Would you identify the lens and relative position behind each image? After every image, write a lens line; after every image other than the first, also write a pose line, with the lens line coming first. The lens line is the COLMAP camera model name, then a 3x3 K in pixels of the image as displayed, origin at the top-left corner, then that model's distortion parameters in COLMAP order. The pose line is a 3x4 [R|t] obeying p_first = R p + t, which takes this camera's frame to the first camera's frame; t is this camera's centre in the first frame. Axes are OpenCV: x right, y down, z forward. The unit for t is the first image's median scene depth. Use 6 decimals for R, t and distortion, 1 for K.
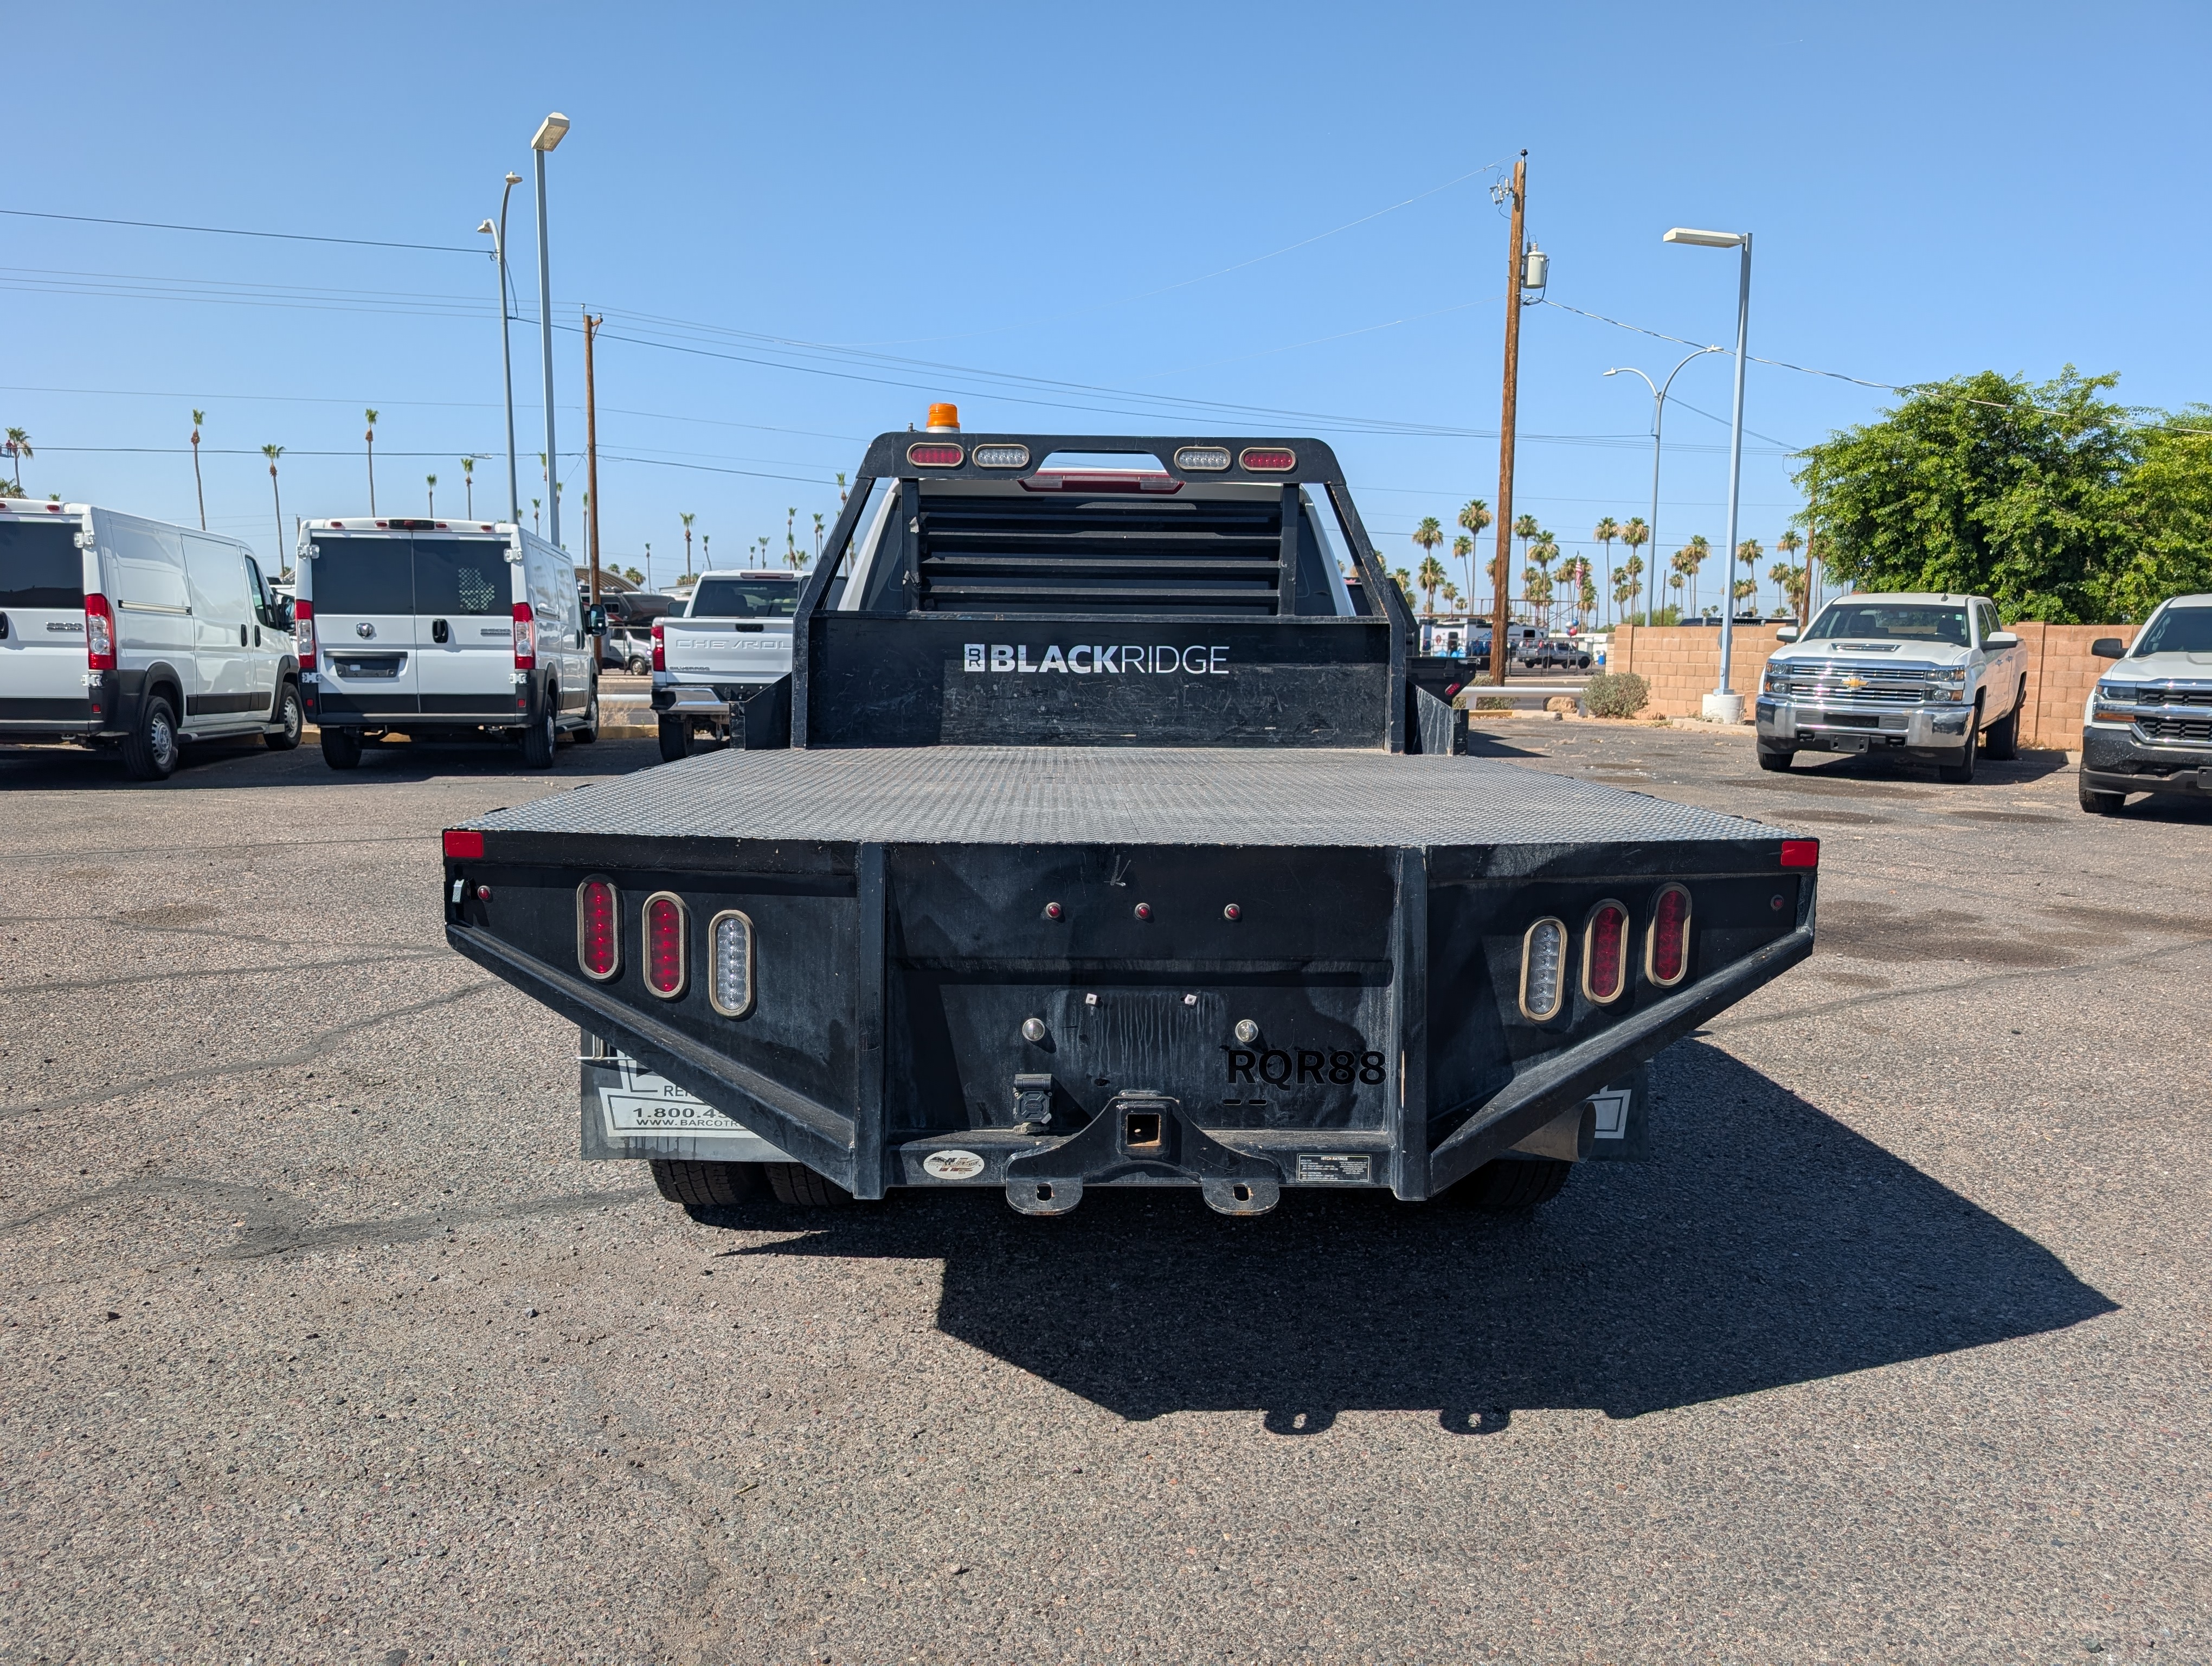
lens RADIAL K [[1581.4, 0, 1106.0], [0, 1581.4, 833.0], [0, 0, 1]] dist [0.004664, -0.005583]
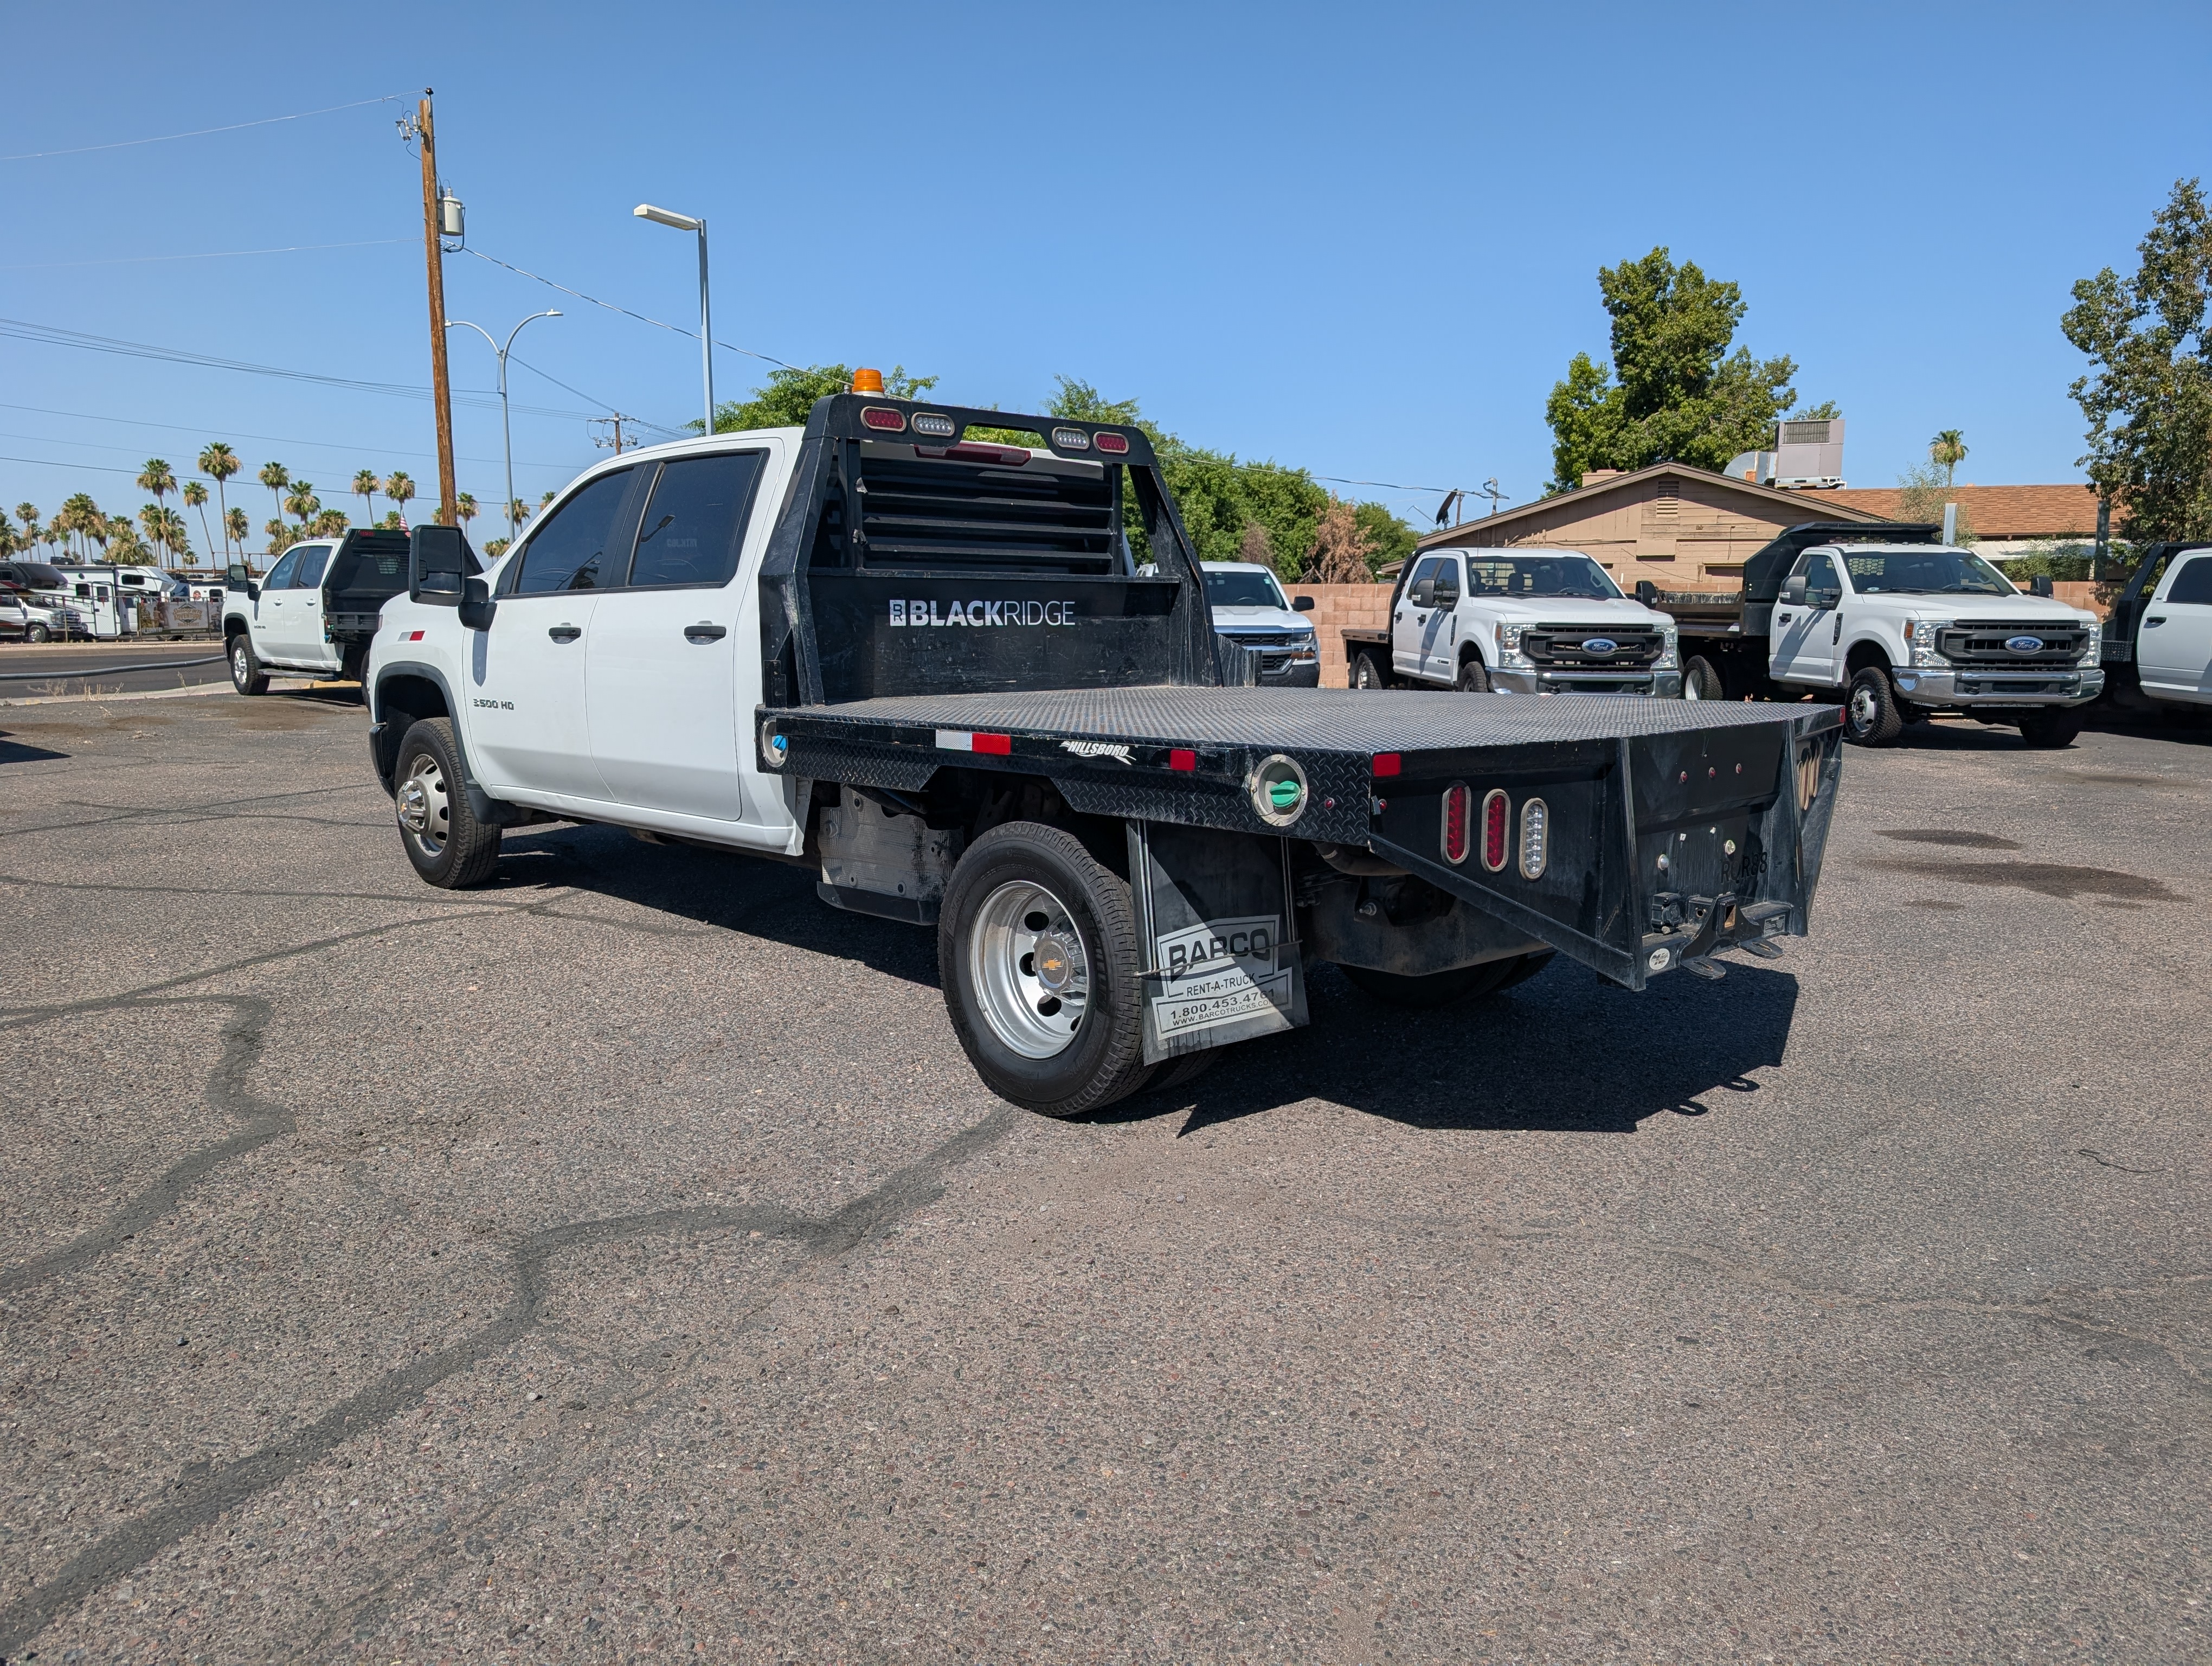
lens RADIAL K [[1577.7, 0, 1080.7], [0, 1577.7, 832.1], [0, 0, 1]] dist [-0.003180, -0.001625]
pose [[0.751337, -0.097510, 0.652675, -0.713931], [0.080632, 0.995178, 0.055859, -0.014357], [-0.654975, 0.010658, 0.755576, 0.127738]]
